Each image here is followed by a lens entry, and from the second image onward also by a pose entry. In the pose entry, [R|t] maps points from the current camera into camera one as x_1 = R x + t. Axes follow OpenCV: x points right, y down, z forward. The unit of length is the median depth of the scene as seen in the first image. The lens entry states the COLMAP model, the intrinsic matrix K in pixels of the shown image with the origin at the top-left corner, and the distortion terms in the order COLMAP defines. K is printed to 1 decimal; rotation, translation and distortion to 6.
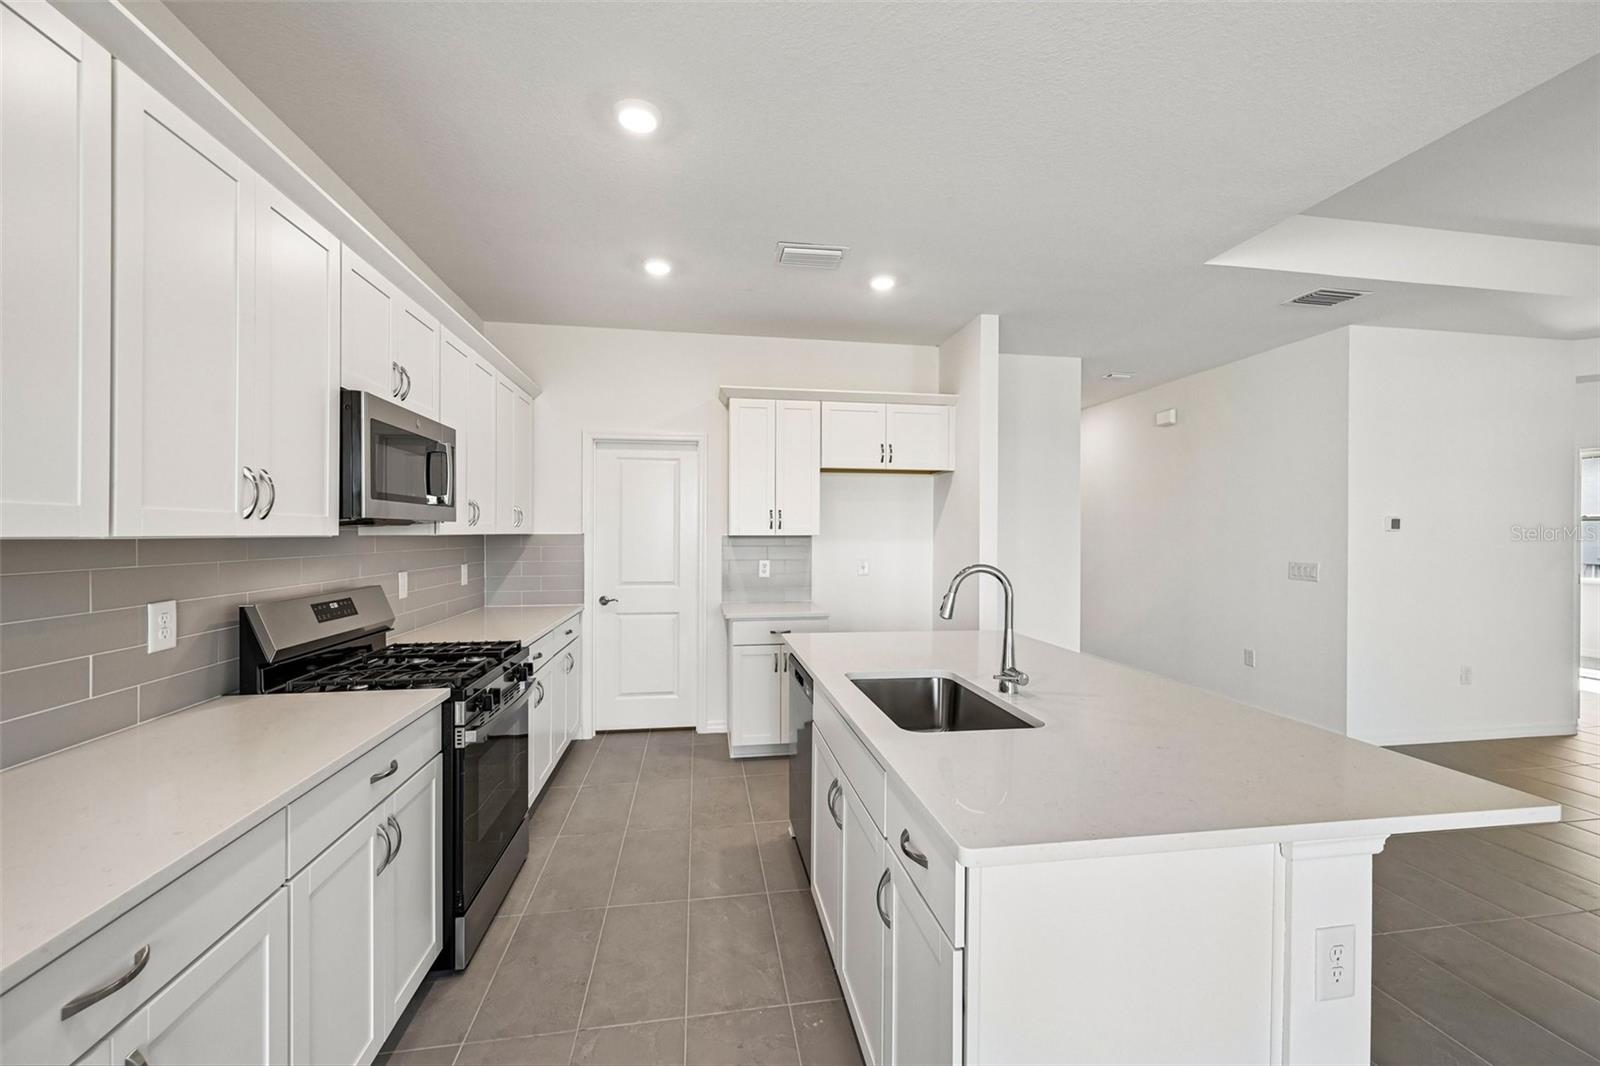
lens RADIAL K [[632.1, 0, 802.7], [0, 632.1, 535.0], [0, 0, 1]] dist [0.000041, 0.000450]
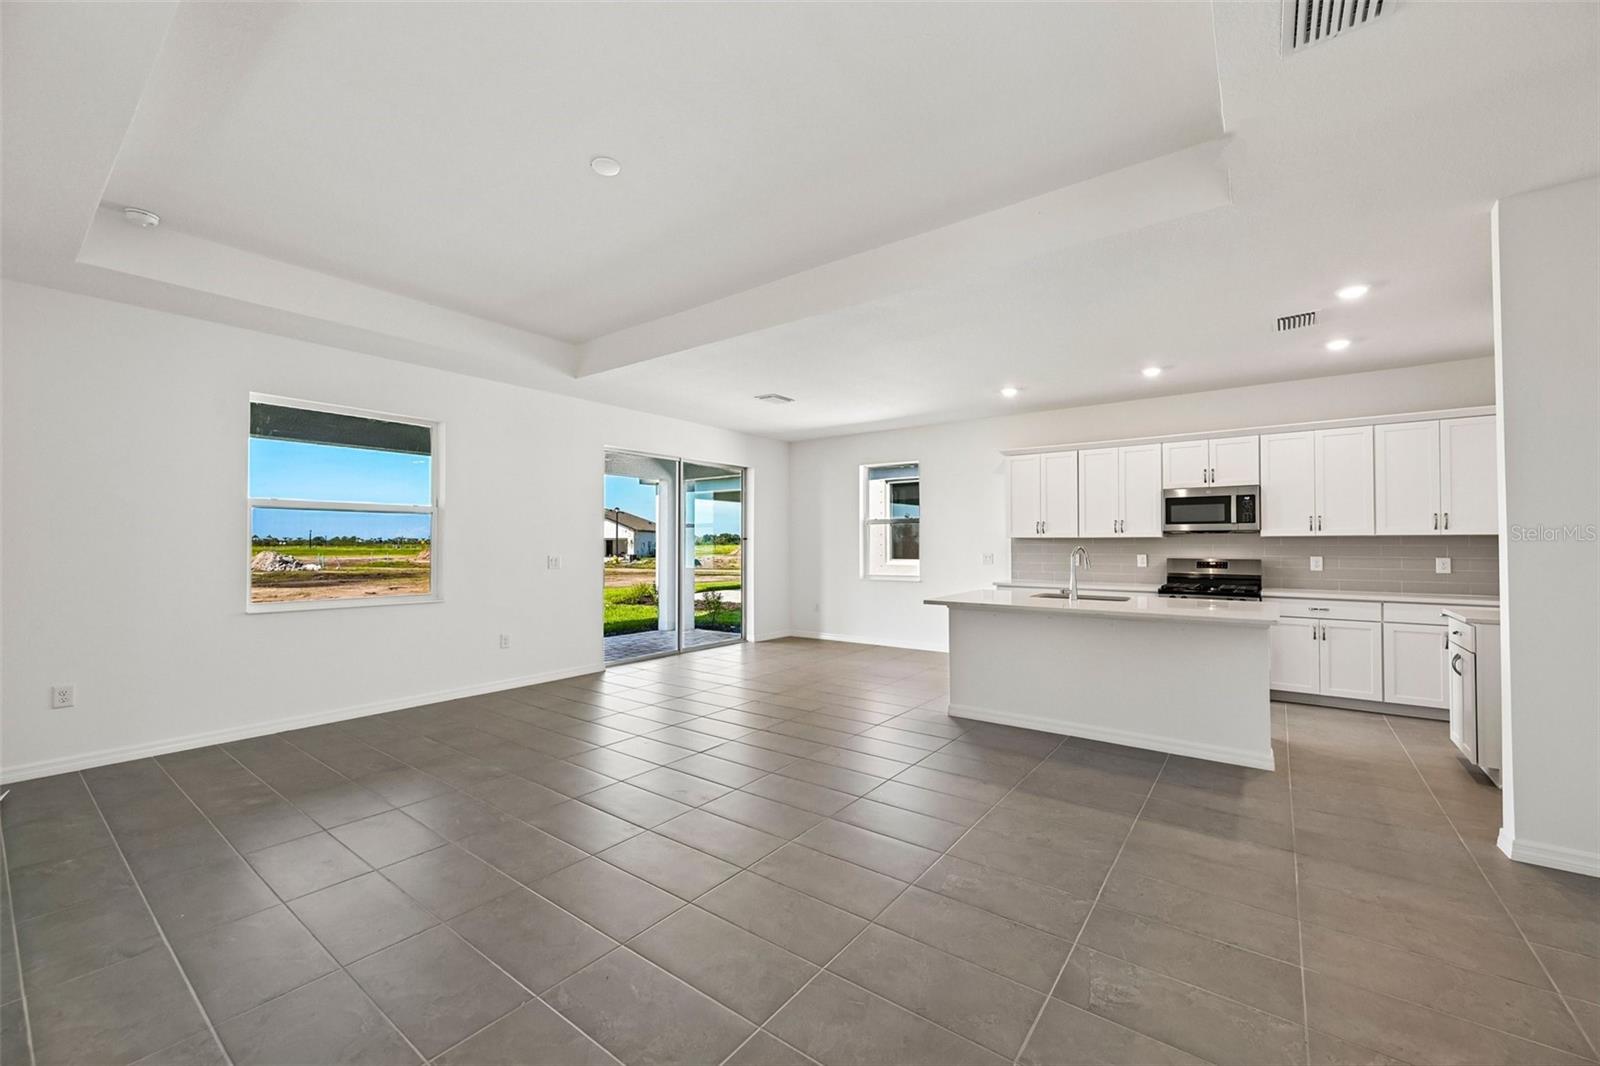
lens RADIAL K [[632.1, 0, 802.2], [0, 632.1, 533.1], [0, 0, 1]] dist [0.000041, 0.000450]
pose [[-0.720618, -0.013744, -0.693196, 1.991139], [-0.003005, 0.999856, -0.016700, 0.029200], [0.693326, -0.009951, -0.720555, 1.473644]]
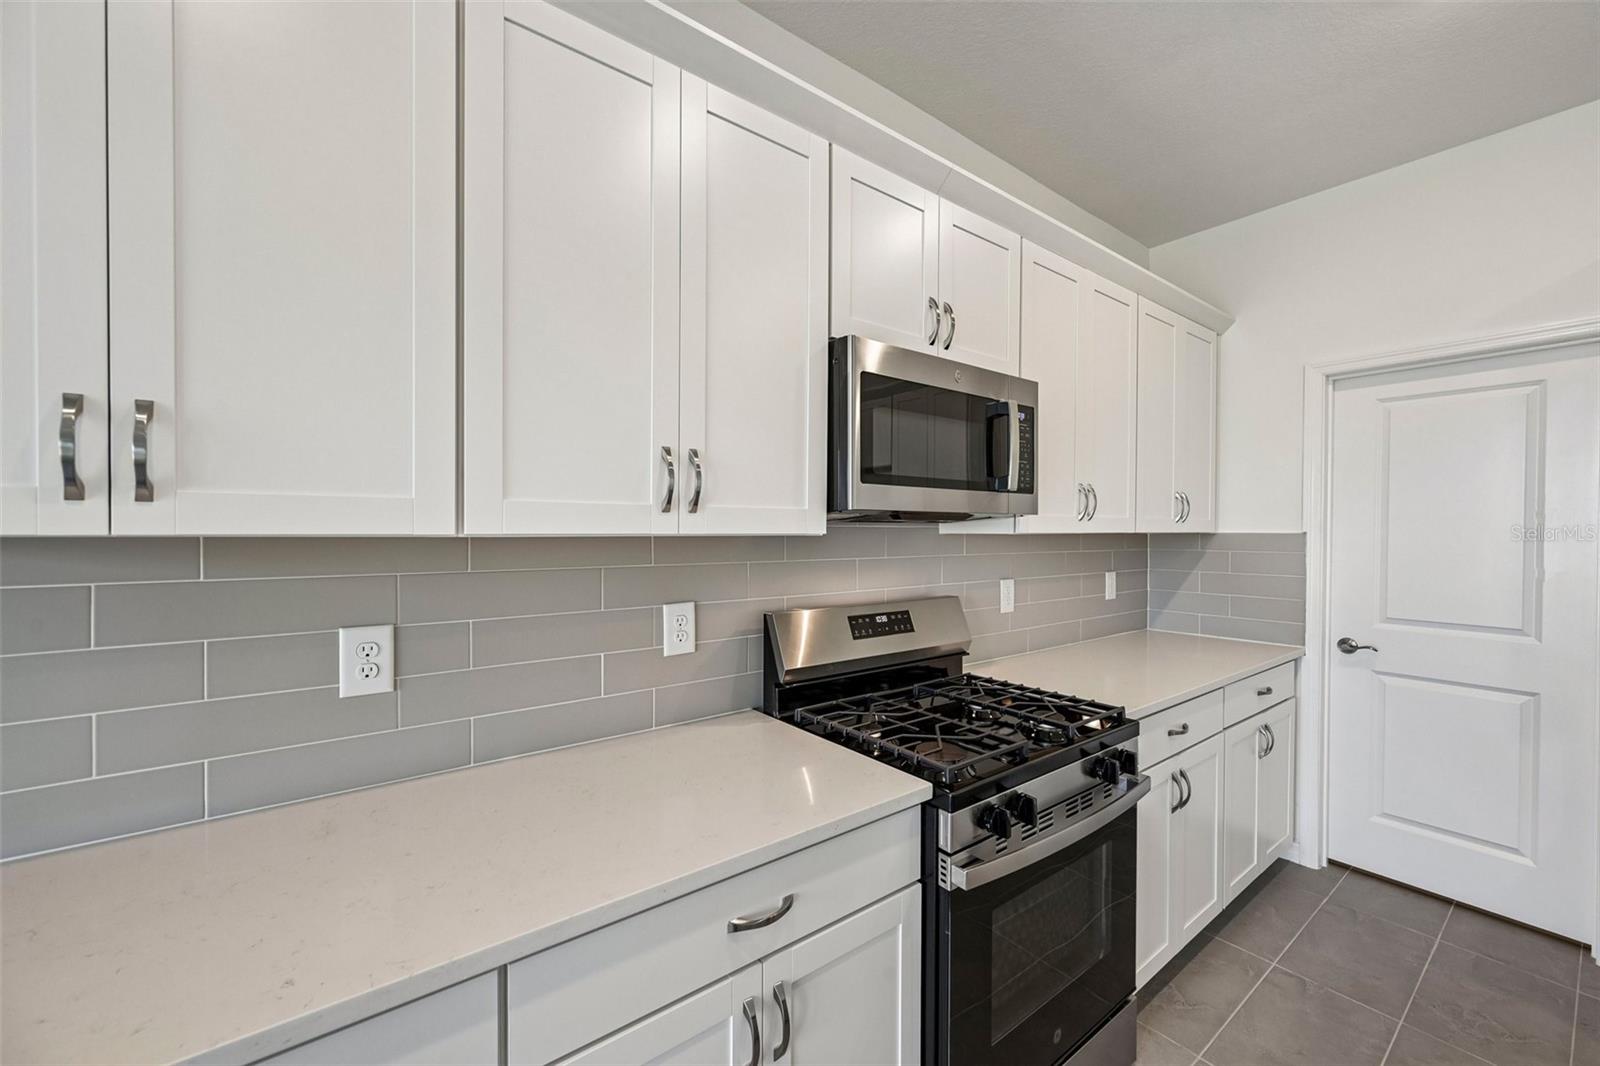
lens RADIAL K [[632.1, 0, 800.8], [0, 632.1, 535.3], [0, 0, 1]] dist [0.000041, 0.000450]
pose [[0.474102, 0.008538, -0.880429, -0.060406], [-0.004939, 0.999963, 0.007037, -0.002170], [0.880456, 0.001012, 0.474126, 0.446690]]
